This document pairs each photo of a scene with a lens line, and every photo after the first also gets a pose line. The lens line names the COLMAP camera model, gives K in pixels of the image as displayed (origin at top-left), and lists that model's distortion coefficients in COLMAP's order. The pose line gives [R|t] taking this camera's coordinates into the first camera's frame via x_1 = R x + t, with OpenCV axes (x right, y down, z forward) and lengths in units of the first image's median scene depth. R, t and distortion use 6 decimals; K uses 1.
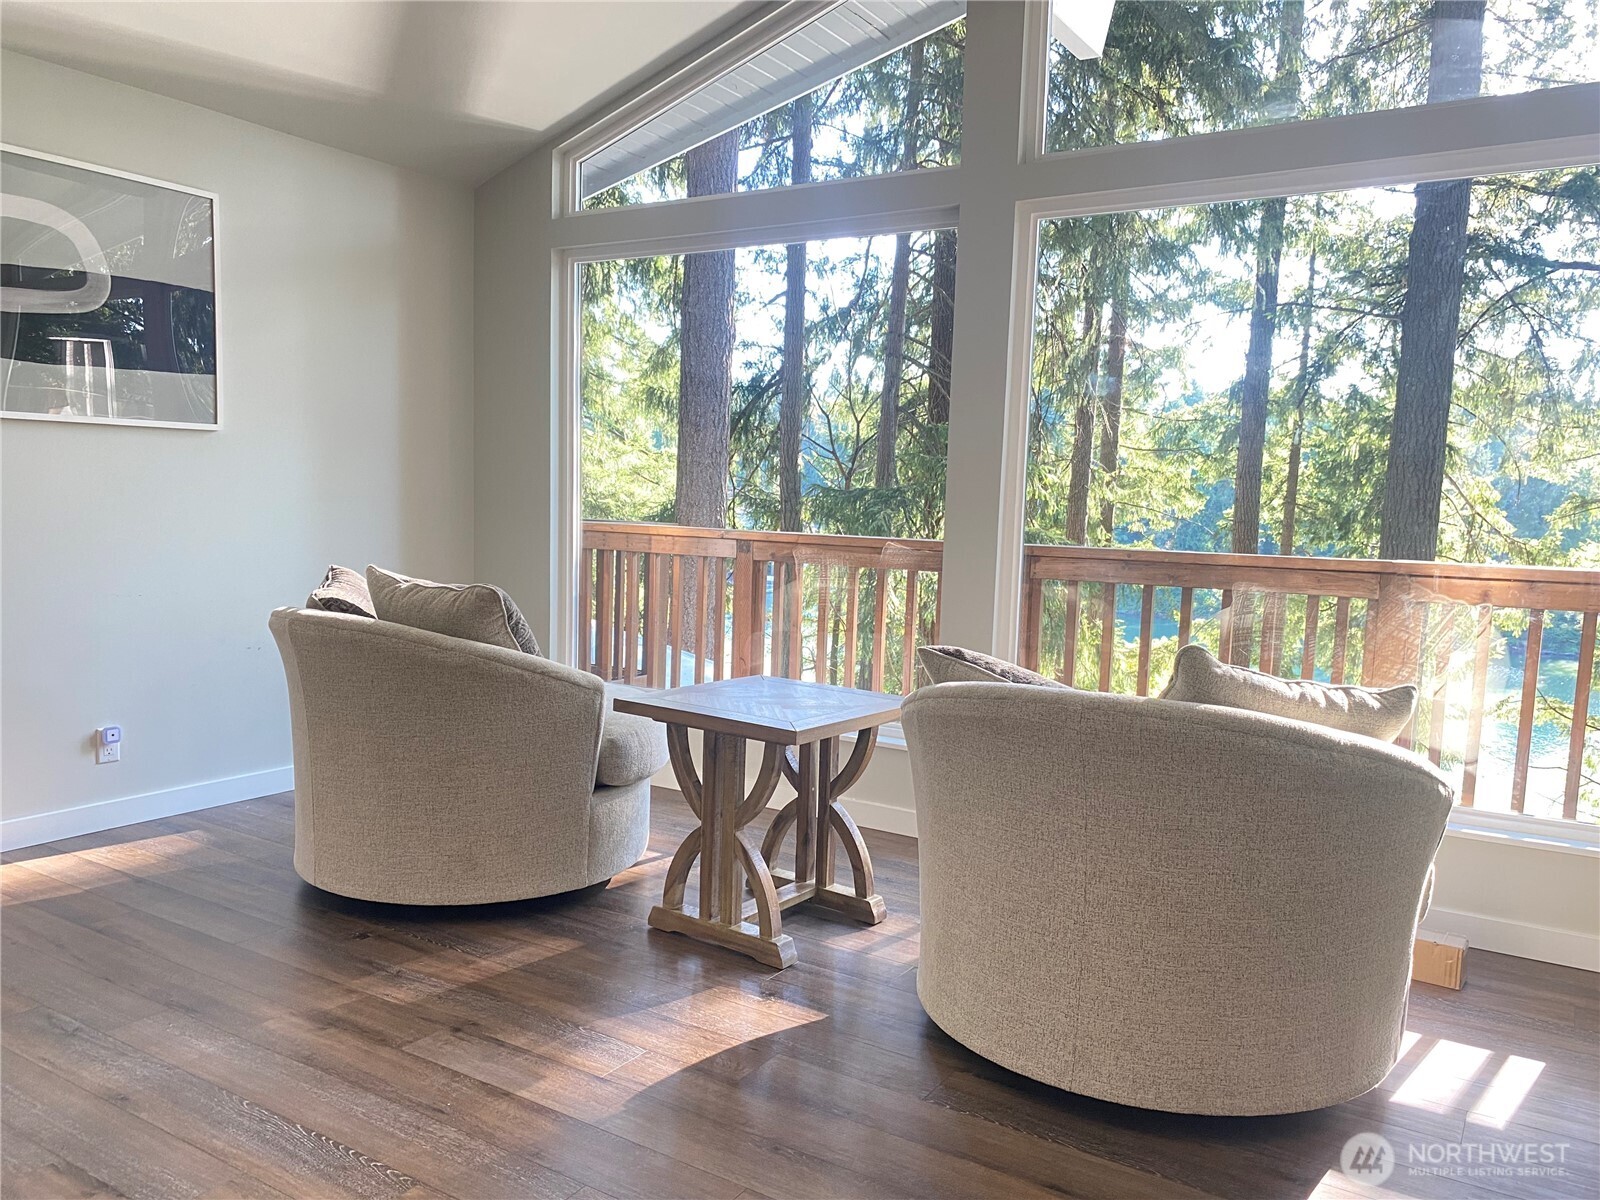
lens RADIAL K [[1223.1, 0, 794.4], [0, 1223.1, 602.9], [0, 0, 1]] dist [0.051570, -0.061172]
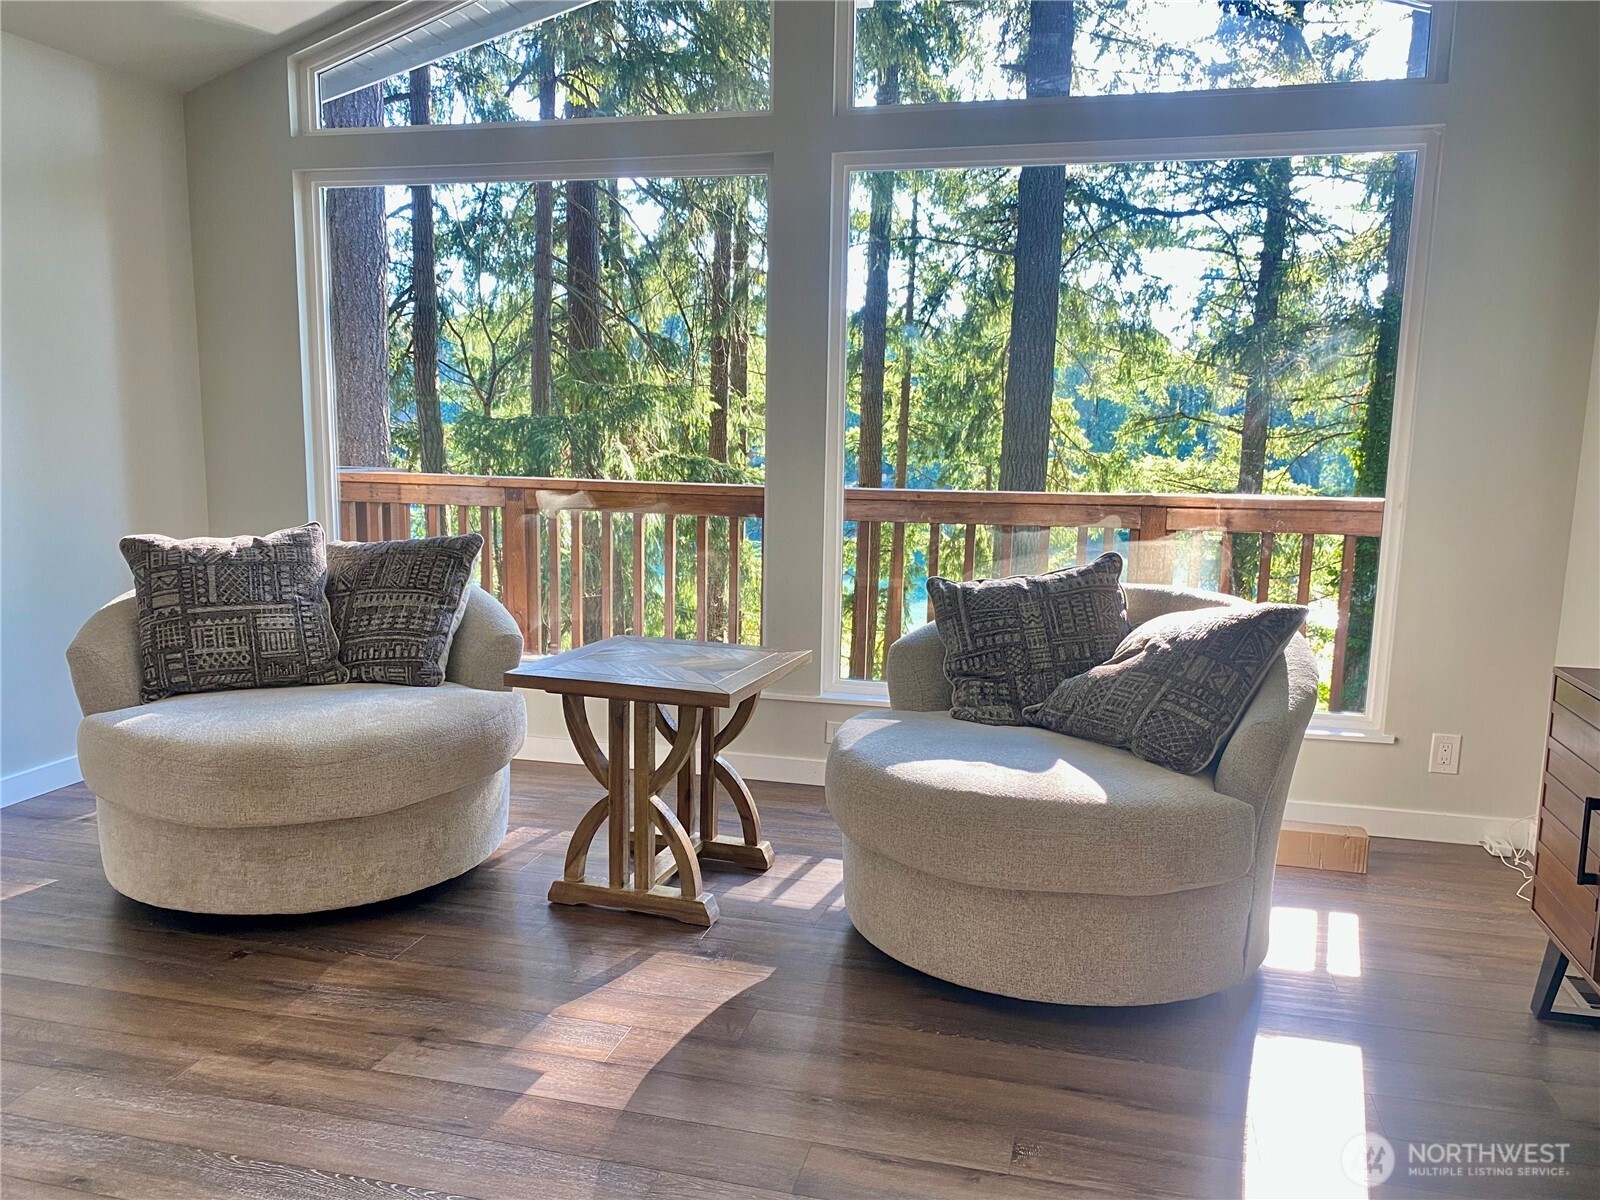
lens RADIAL K [[1223.1, 0, 794.4], [0, 1223.1, 602.9], [0, 0, 1]] dist [0.051570, -0.061172]
pose [[0.950176, -0.059372, 0.306006, -0.208586], [0.039781, 0.996762, 0.069871, -0.032094], [-0.309164, -0.054217, 0.949462, 0.024643]]
